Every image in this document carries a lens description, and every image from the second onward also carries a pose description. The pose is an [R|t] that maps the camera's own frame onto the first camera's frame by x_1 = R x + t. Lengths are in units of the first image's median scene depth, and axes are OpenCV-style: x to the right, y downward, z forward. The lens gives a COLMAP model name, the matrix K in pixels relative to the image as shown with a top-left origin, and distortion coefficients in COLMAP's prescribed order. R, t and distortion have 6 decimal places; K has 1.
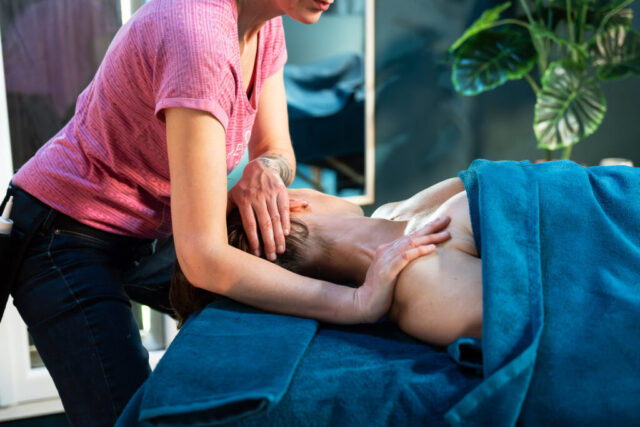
lens RADIAL K [[890.9, 0, 319.0], [0, 890.9, 214.1], [0, 0, 1]] dist [0.029964, 0.000000]
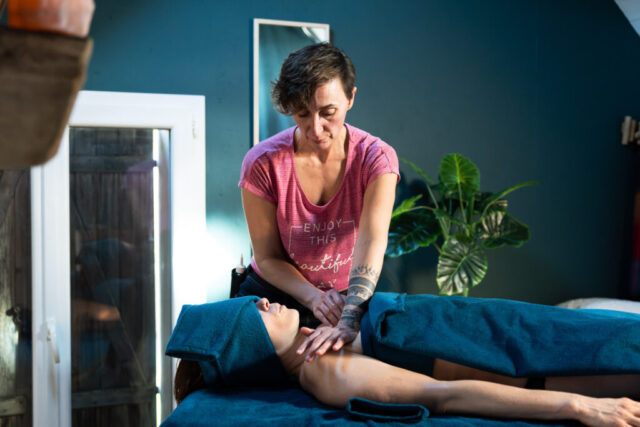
lens RADIAL K [[785.2, 0, 321.1], [0, 785.2, 213.7], [0, 0, 1]] dist [0.007085, 0.000000]
pose [[0.999929, 0.011329, 0.003560, 0.046790], [-0.010425, 0.981009, -0.193684, 0.044127], [-0.005686, 0.193633, 0.981058, -0.255703]]
